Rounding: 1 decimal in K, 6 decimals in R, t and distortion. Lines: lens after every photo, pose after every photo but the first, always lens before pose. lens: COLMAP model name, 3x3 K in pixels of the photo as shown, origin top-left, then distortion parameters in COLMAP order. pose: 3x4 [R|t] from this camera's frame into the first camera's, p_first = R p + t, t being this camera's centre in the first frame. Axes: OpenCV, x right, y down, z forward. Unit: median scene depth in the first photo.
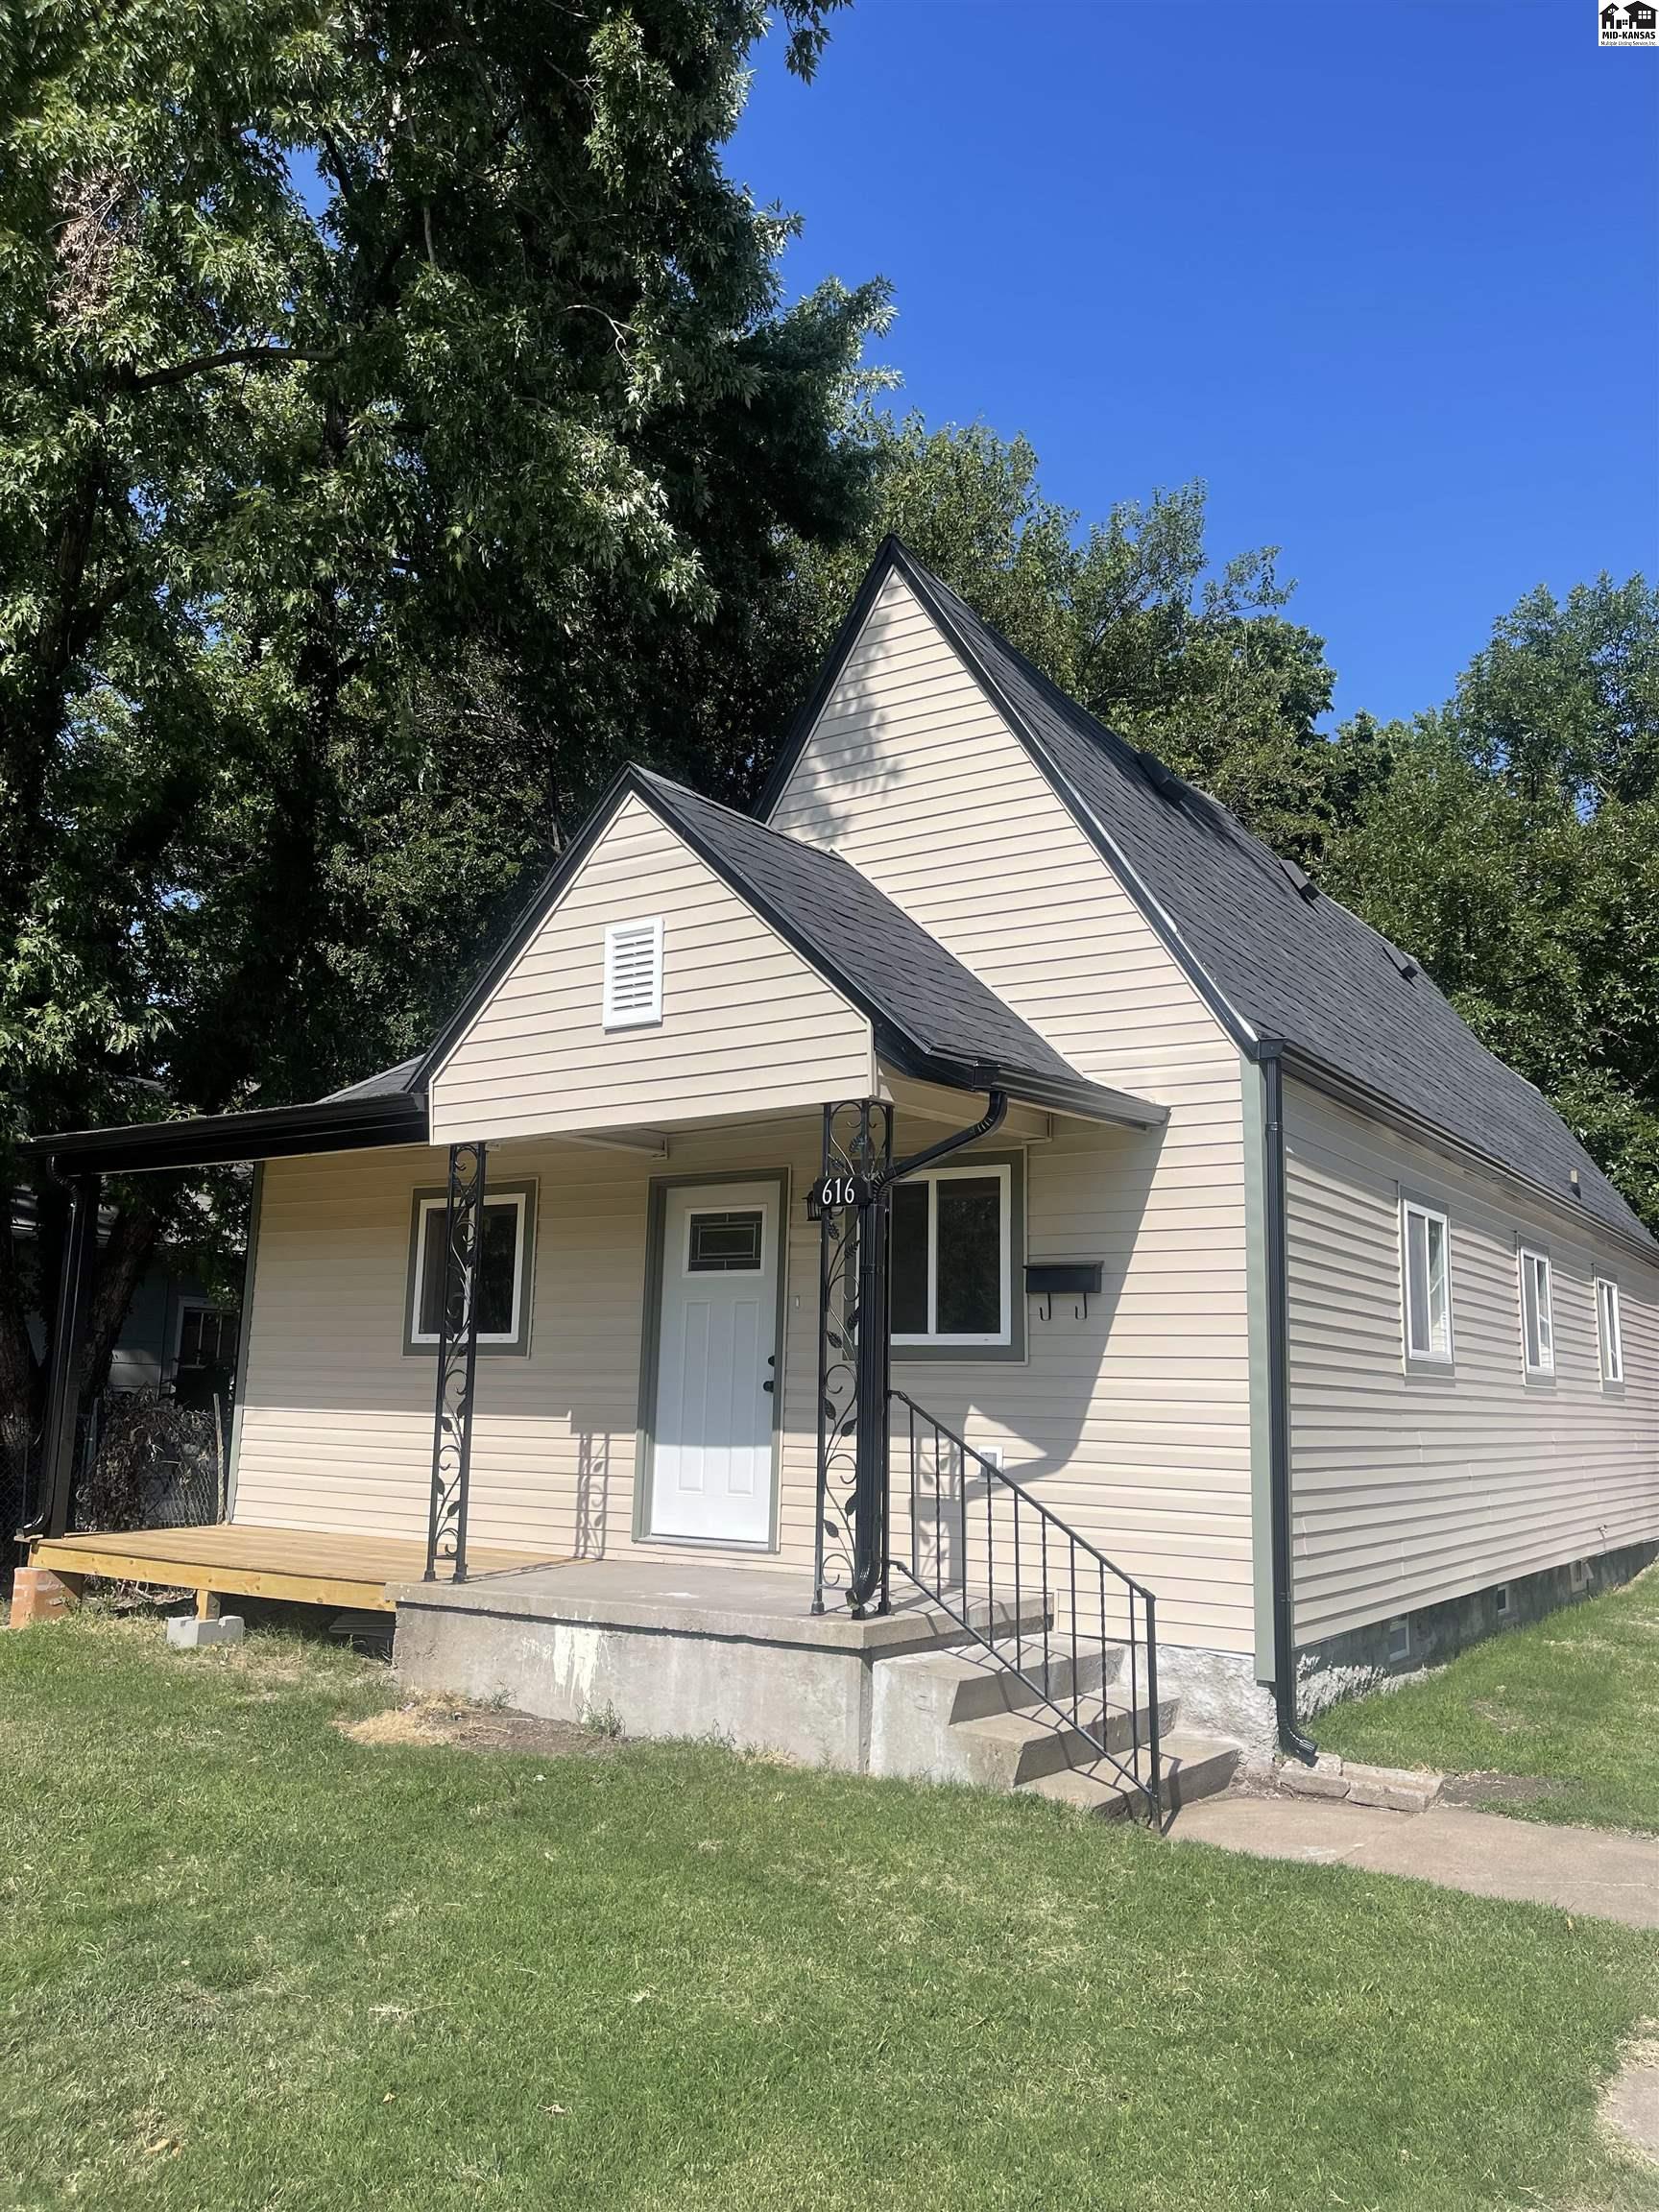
lens RADIAL K [[1628.5, 0, 829.5], [0, 1628.5, 1106.0], [0, 0, 1]] dist [0.003321, 0.000235]
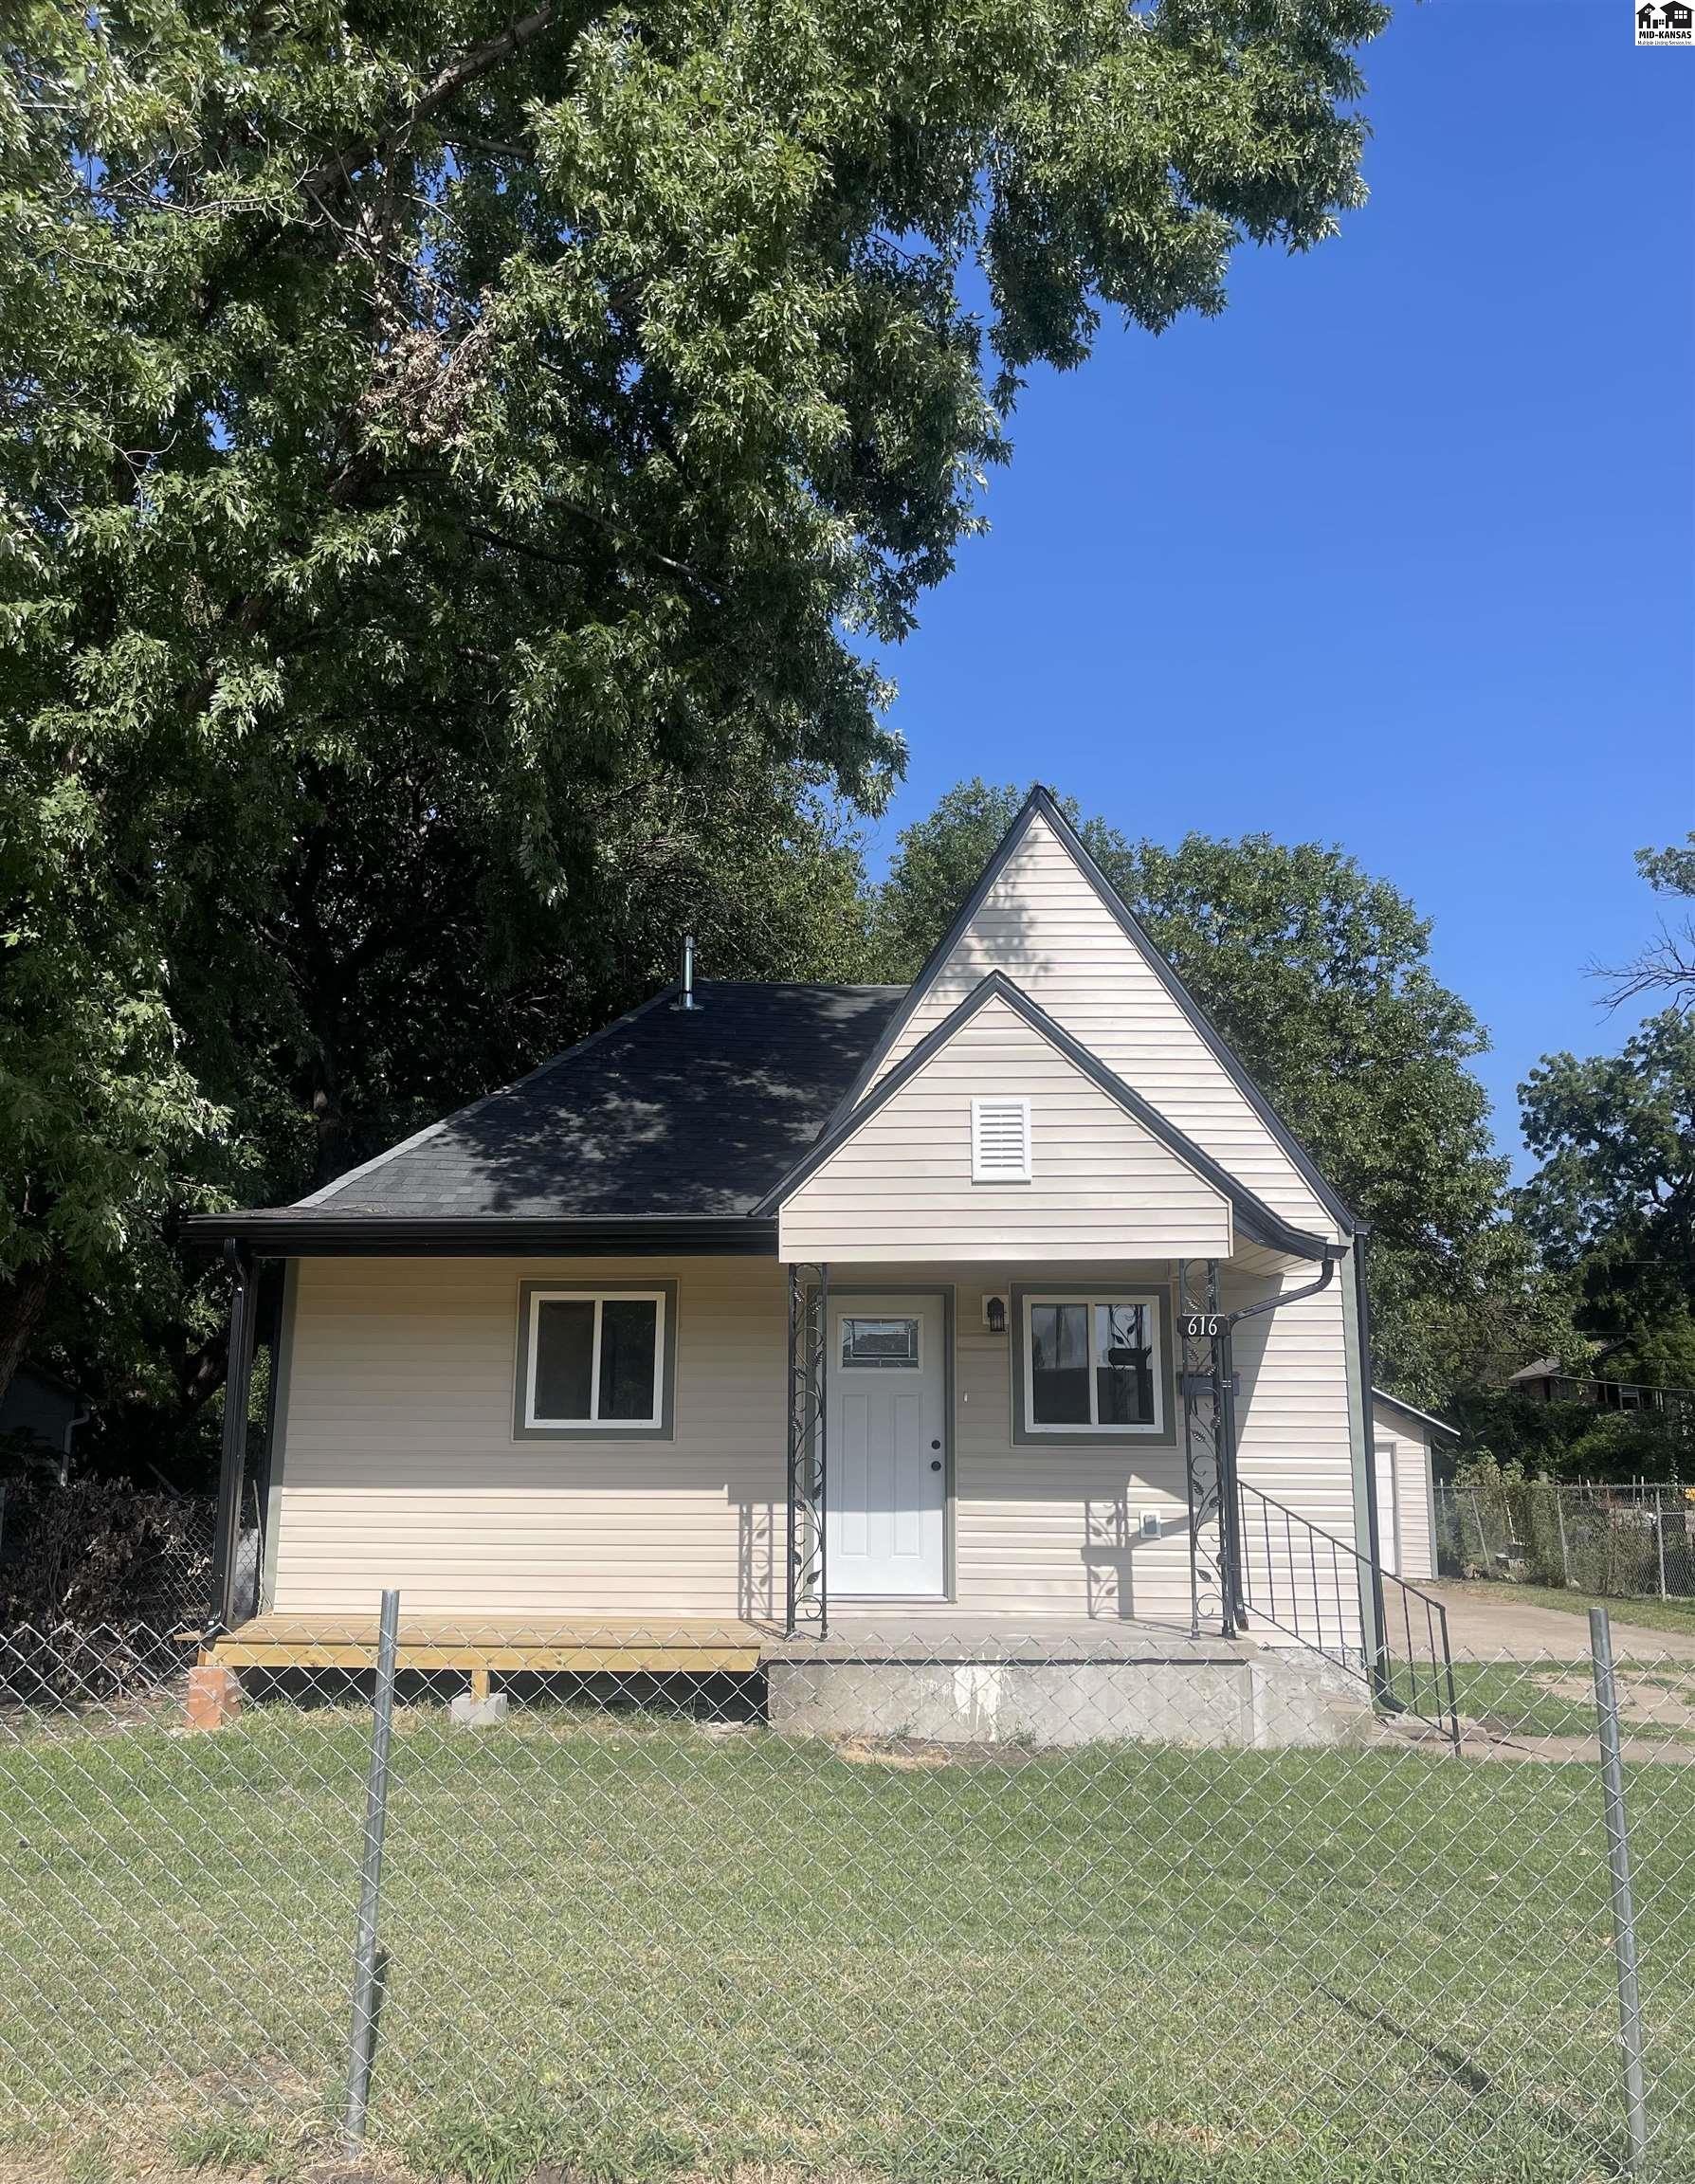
lens RADIAL K [[1776.8, 0, 847.5], [0, 1776.8, 1092.0], [0, 0, 1]] dist [-0.003693, -0.000201]
pose [[0.860369, 0.080995, 0.503194, -0.850676], [-0.077927, 0.996589, -0.027171, -0.066349], [-0.503679, -0.015835, 0.863746, -0.107721]]
